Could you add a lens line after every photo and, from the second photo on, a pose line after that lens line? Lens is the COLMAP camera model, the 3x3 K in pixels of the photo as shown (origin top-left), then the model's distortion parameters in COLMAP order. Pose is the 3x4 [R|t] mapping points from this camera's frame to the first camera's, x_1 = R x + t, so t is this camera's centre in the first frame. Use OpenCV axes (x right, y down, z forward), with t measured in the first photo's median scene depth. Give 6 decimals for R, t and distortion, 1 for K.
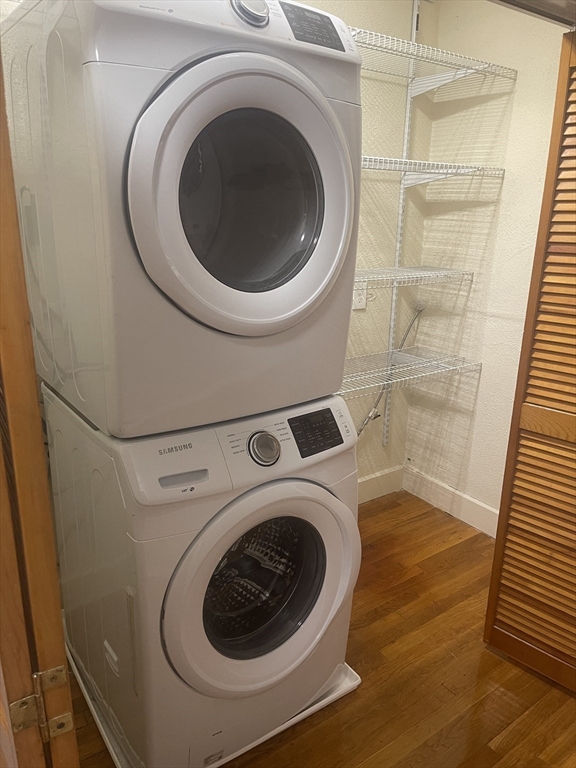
lens RADIAL K [[579.1, 0, 287.6], [0, 579.1, 389.1], [0, 0, 1]] dist [0.057617, -0.080259]
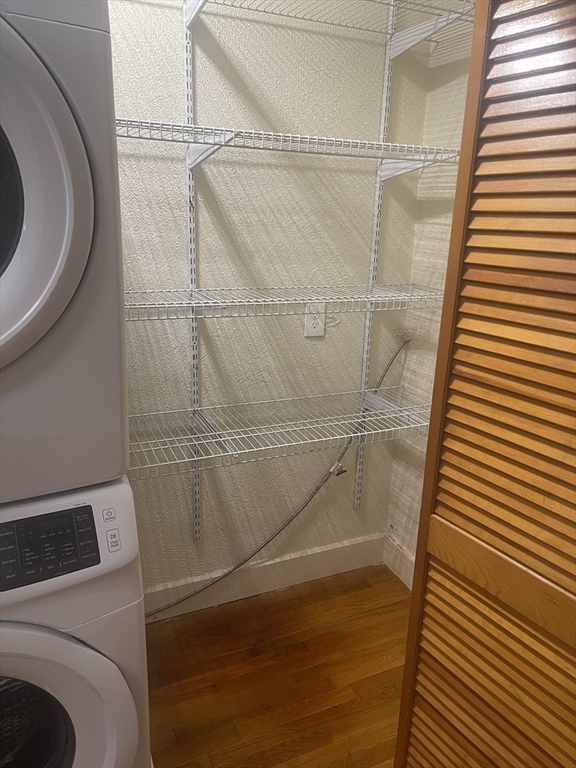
lens RADIAL K [[579.1, 0, 287.8], [0, 579.1, 387.8], [0, 0, 1]] dist [0.057617, -0.080259]
pose [[0.980882, 0.069460, -0.181787, 0.233904], [-0.070318, 0.997523, 0.001729, -0.067958], [0.181456, 0.011087, 0.983337, 0.230089]]
